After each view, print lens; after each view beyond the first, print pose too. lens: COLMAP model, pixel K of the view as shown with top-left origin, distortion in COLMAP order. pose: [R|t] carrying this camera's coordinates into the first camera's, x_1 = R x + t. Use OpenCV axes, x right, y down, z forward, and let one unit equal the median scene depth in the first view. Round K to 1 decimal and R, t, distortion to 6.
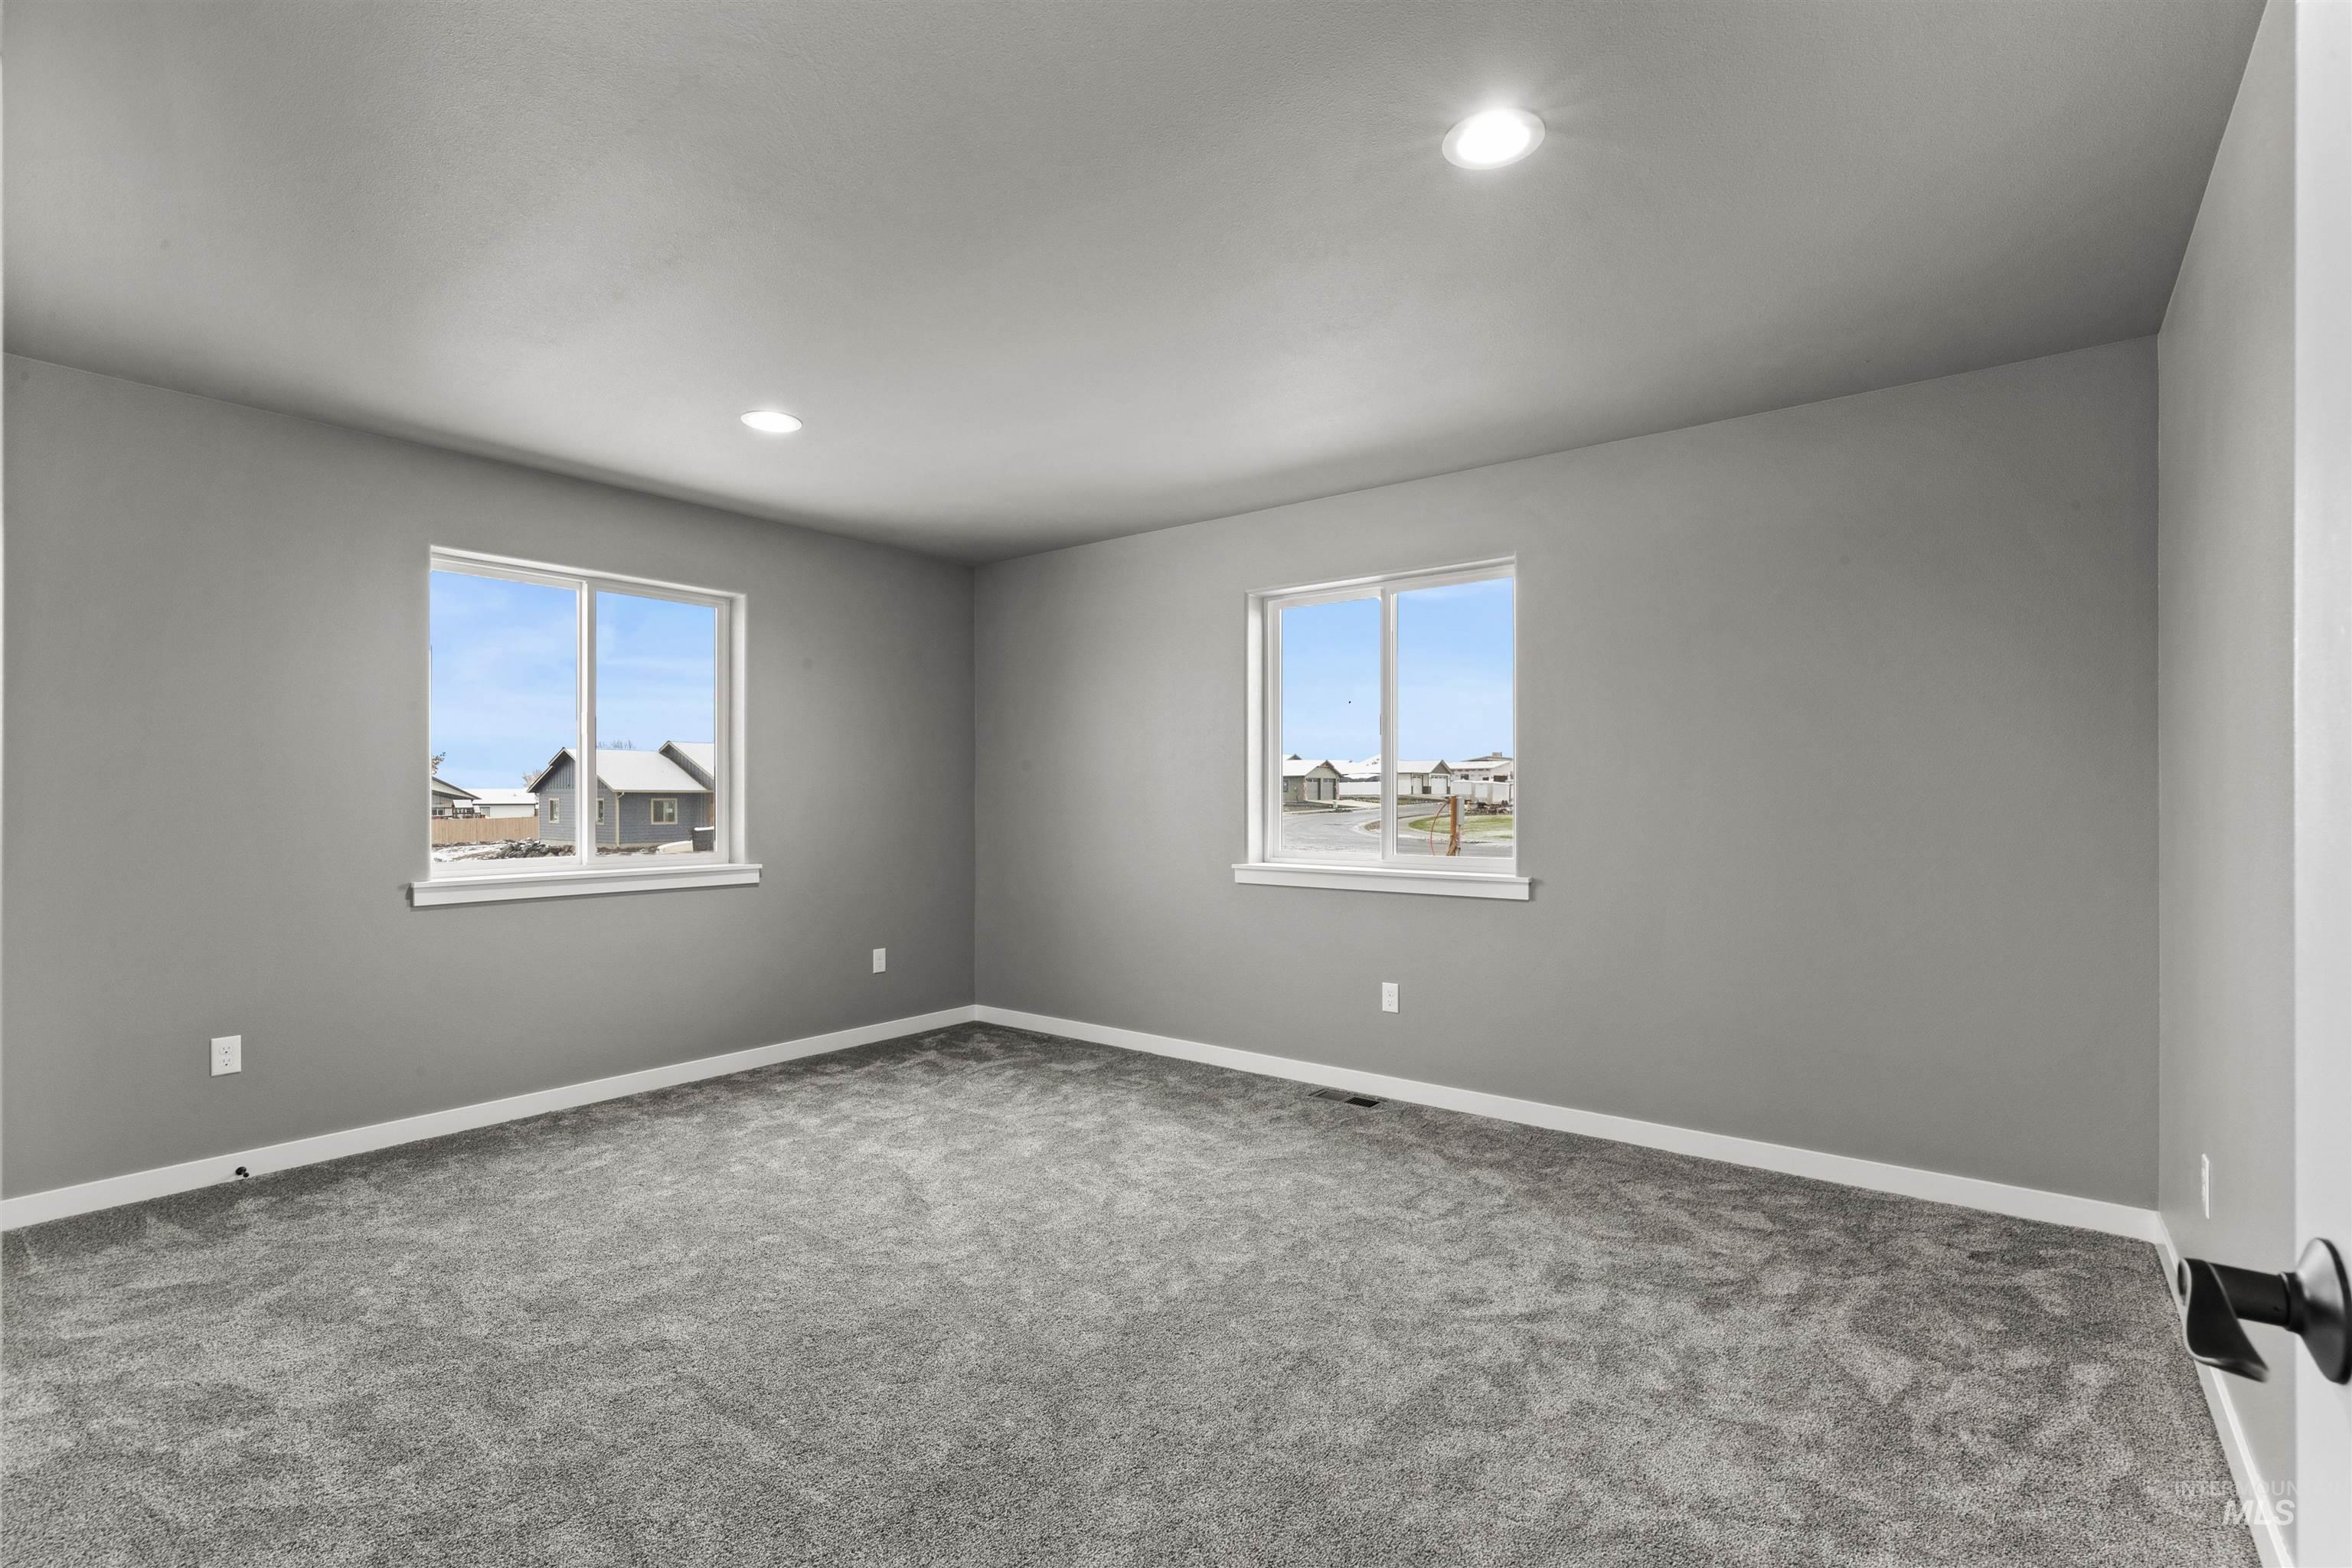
lens RADIAL K [[1064.8, 0, 1176.9], [0, 1064.8, 798.2], [0, 0, 1]] dist [-0.003623, 0.000024]
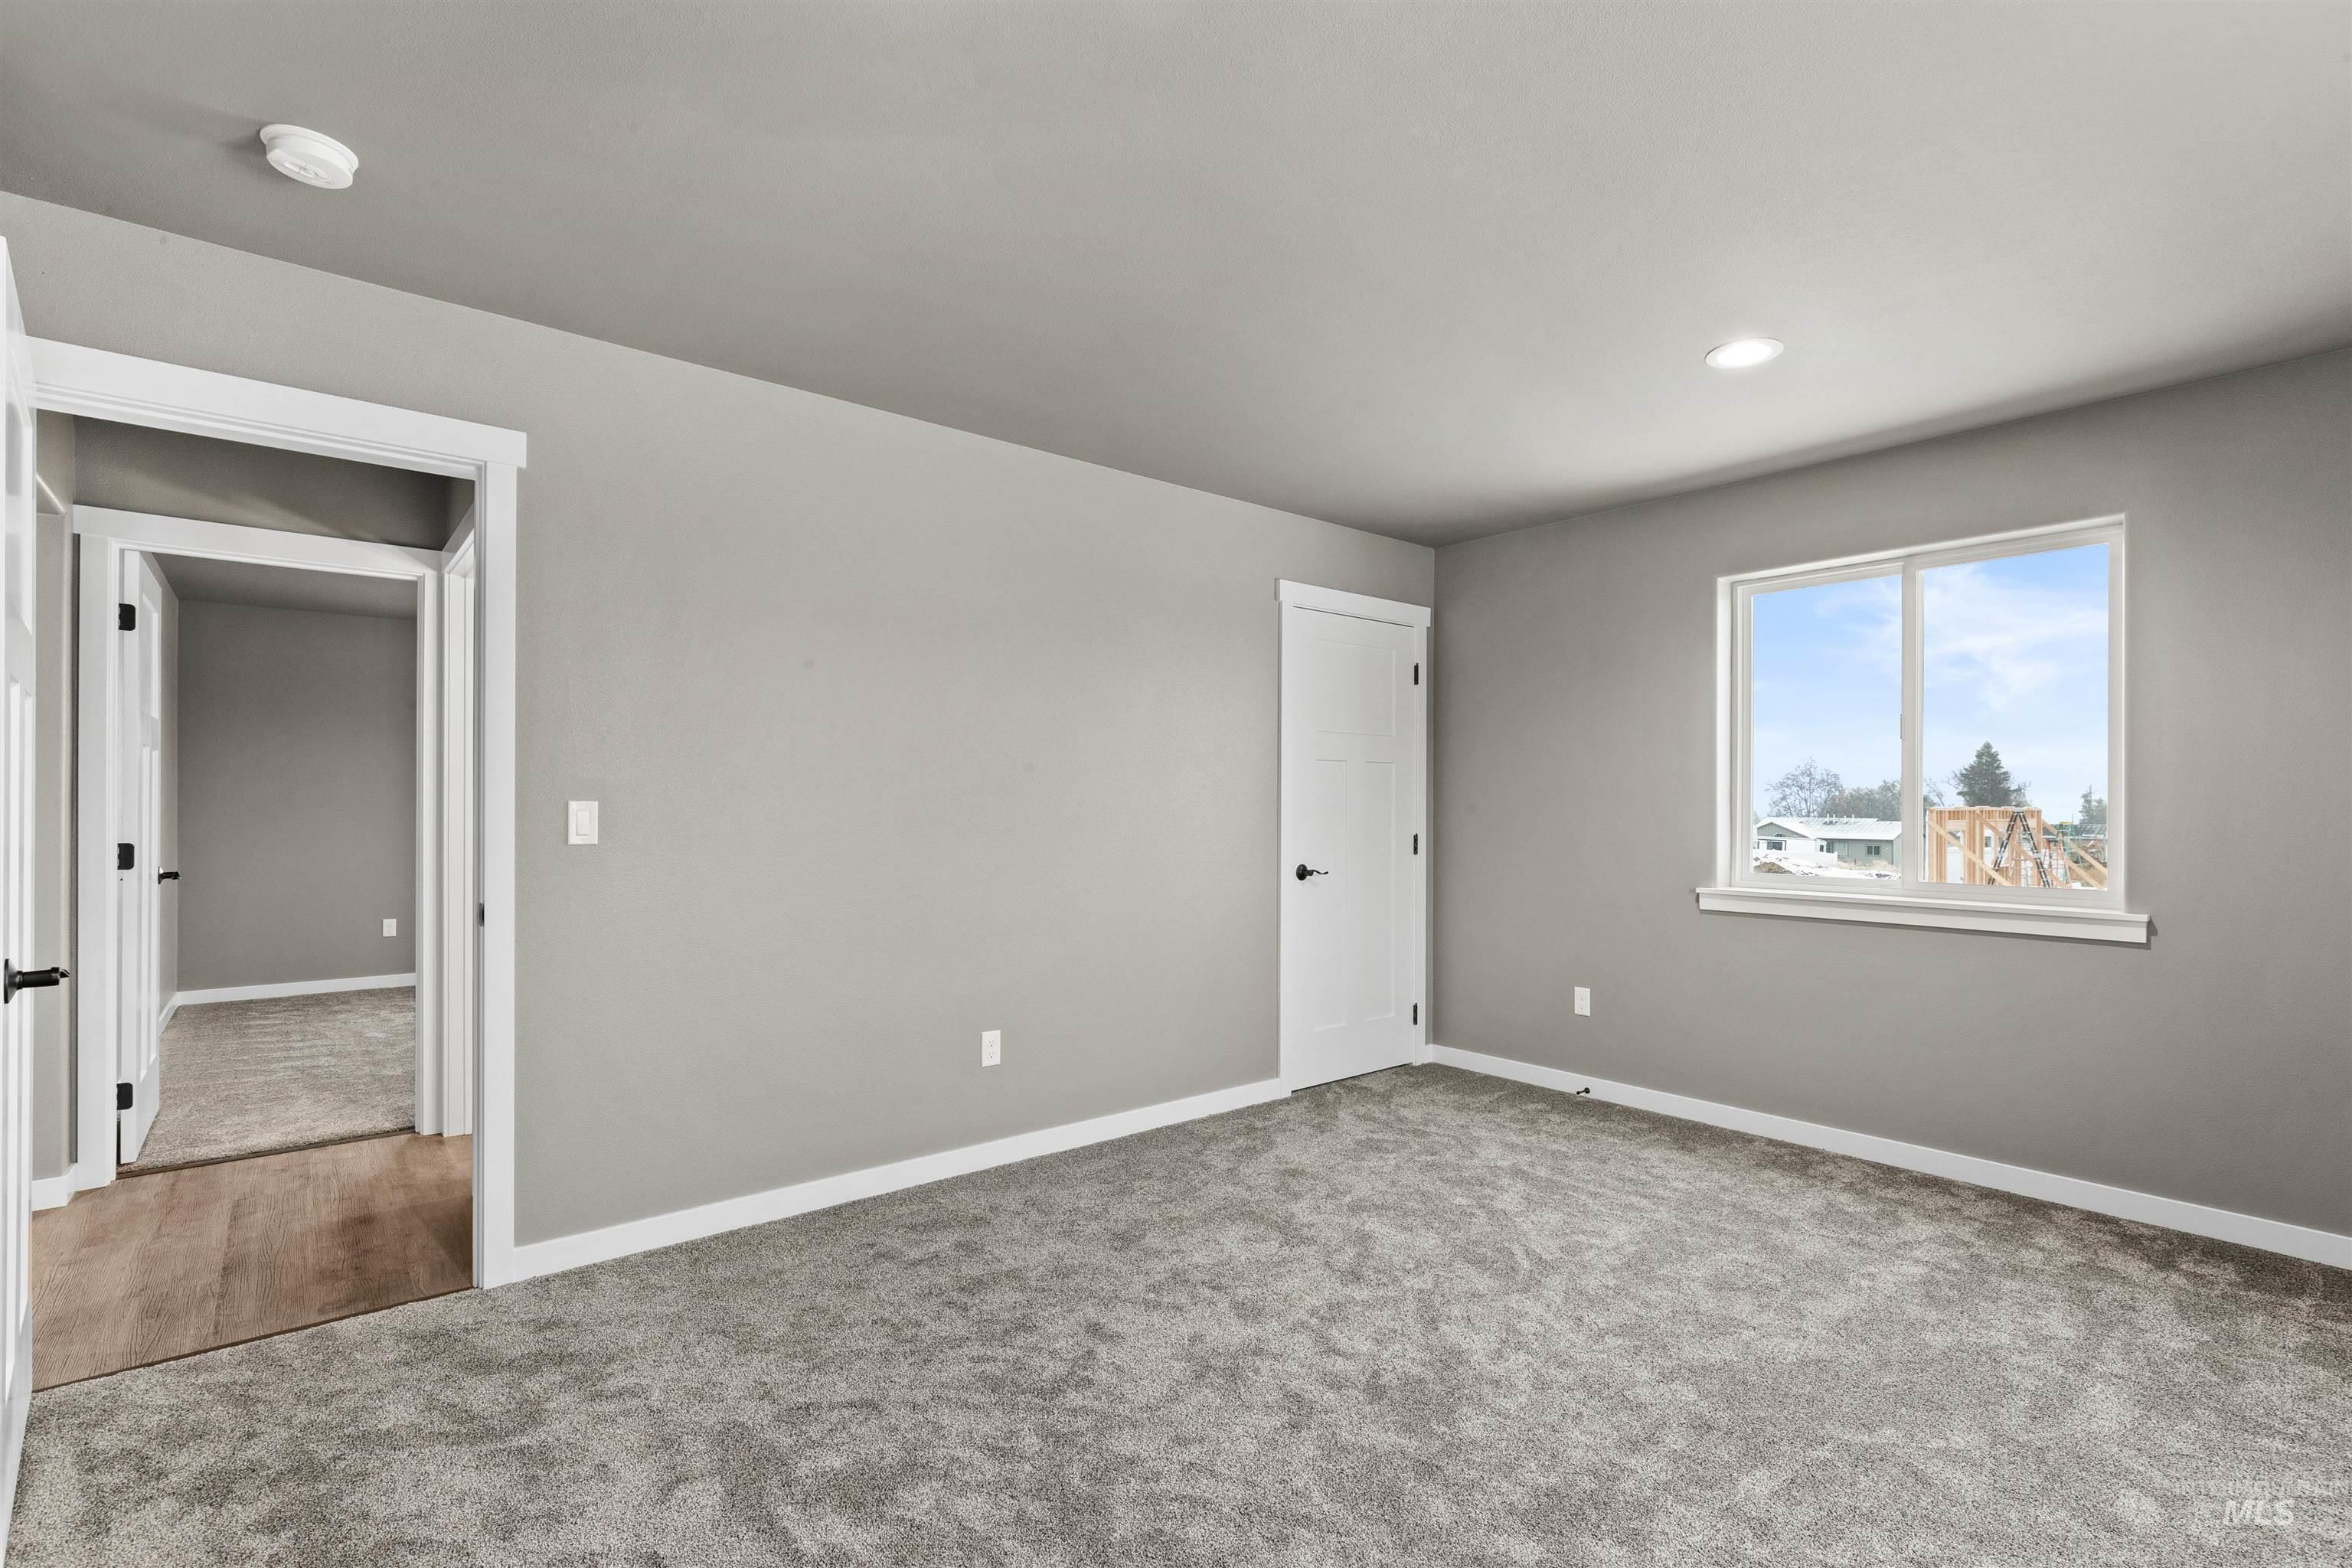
lens RADIAL K [[1074.0, 0, 1177.6], [0, 1074.0, 795.1], [0, 0, 1]] dist [-0.002029, 0.000927]
pose [[-0.206452, -0.002422, -0.978454, 0.461612], [0.000724, 0.999996, -0.002628, -0.013330], [0.978457, -0.001251, -0.206449, 0.659954]]
